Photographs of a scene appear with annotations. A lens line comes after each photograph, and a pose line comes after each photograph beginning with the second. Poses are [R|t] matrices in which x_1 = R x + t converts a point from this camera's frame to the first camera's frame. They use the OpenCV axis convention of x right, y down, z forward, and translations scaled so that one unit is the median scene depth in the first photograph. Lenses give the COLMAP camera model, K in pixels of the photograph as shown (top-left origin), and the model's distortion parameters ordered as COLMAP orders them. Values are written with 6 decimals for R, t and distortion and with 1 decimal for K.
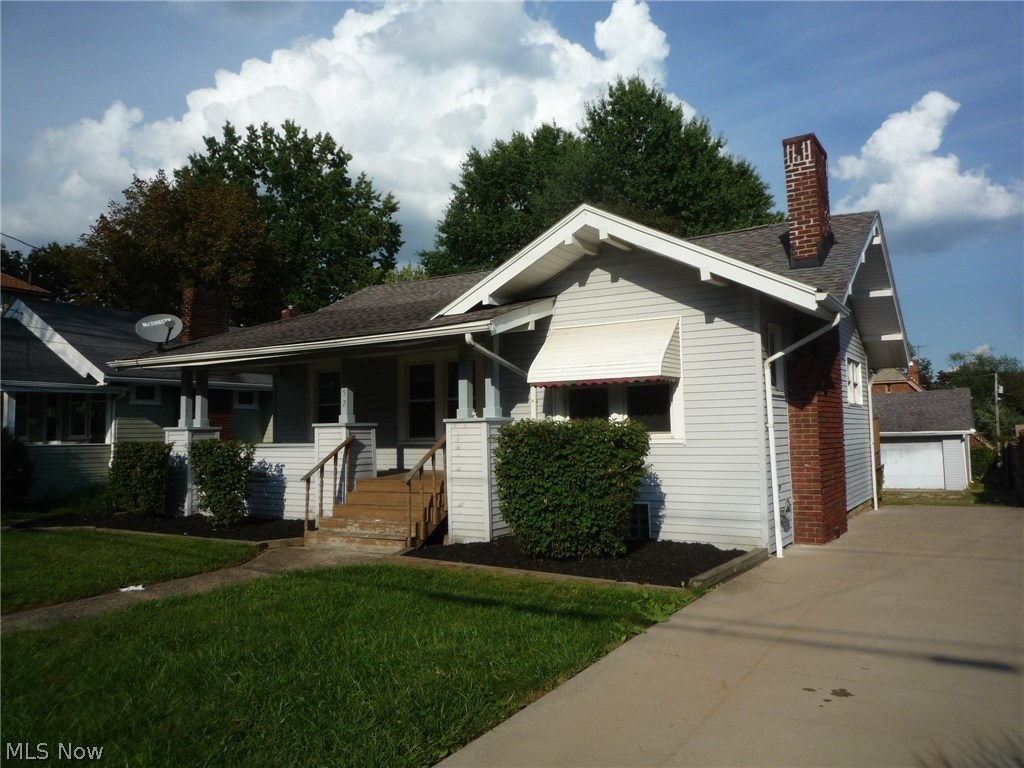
lens RADIAL K [[752.6, 0, 512.0], [0, 752.6, 384.0], [0, 0, 1]] dist [-0.033813, 0.000556]
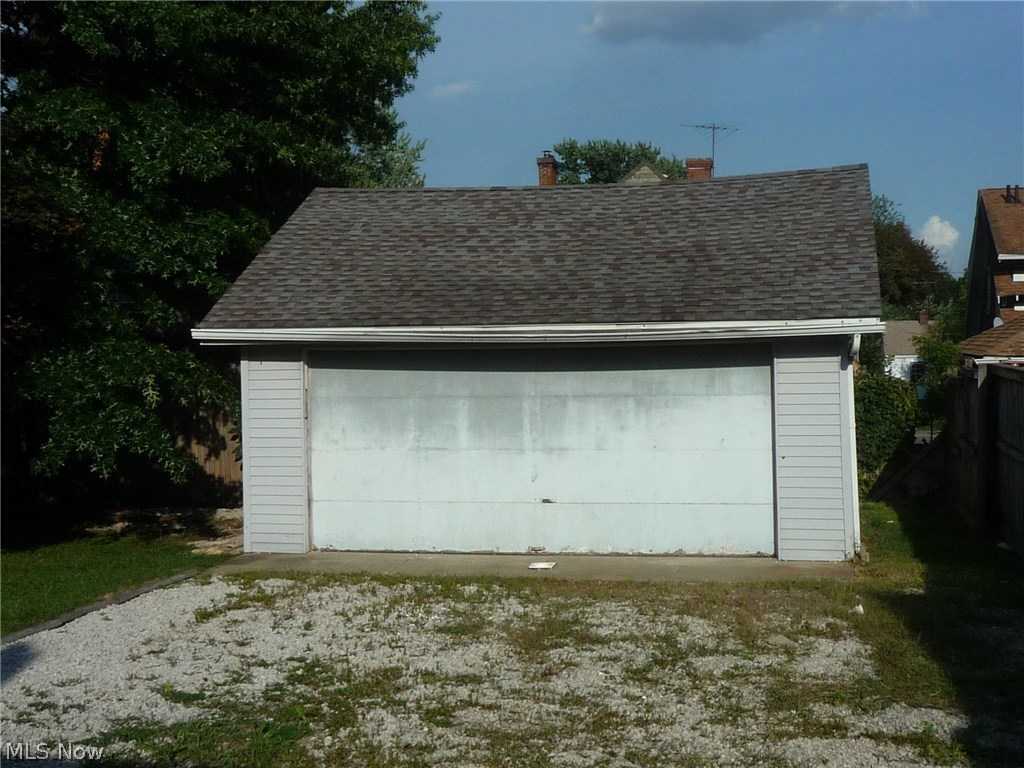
lens RADIAL K [[1385.9, 0, 512.0], [0, 1385.9, 384.0], [0, 0, 1]] dist [-0.014348, 0.005508]
pose [[0.941988, -0.009012, 0.335527, 0.337510], [-0.023134, 0.995519, 0.091687, 0.043252], [-0.334850, -0.094130, 0.937558, 0.588315]]
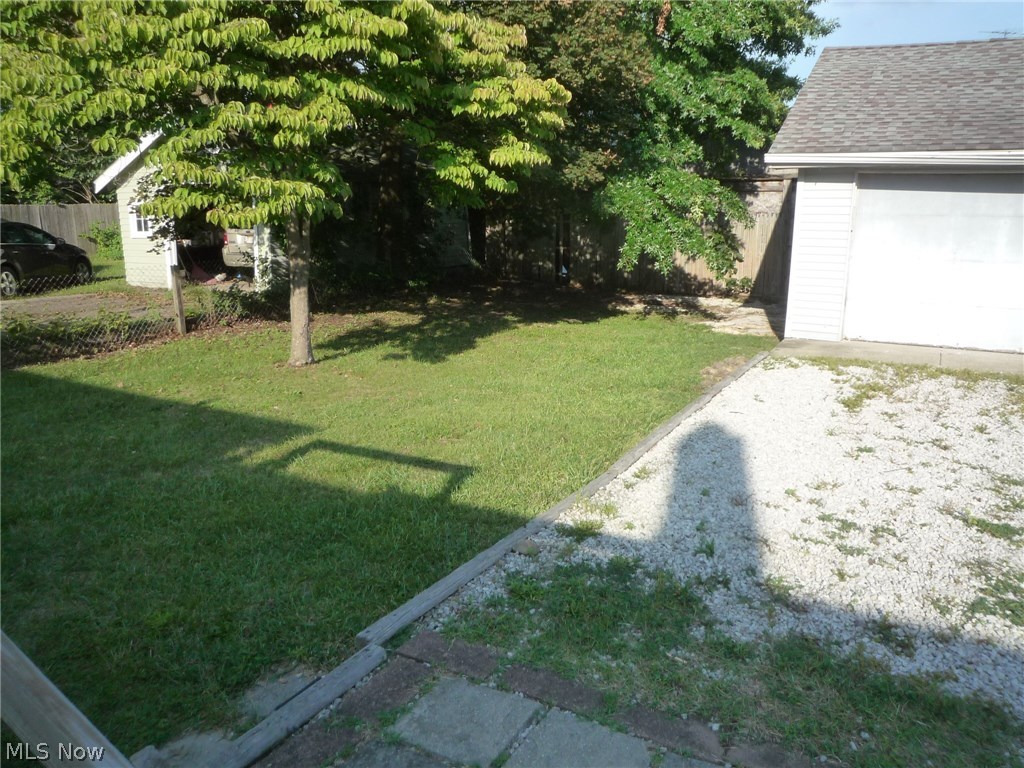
lens RADIAL K [[752.6, 0, 512.0], [0, 752.6, 384.0], [0, 0, 1]] dist [-0.033813, 0.000556]
pose [[0.999088, 0.000160, 0.042687, 0.277087], [-0.013148, 0.952531, 0.304158, 0.067646], [-0.040612, -0.304442, 0.951665, 0.744620]]
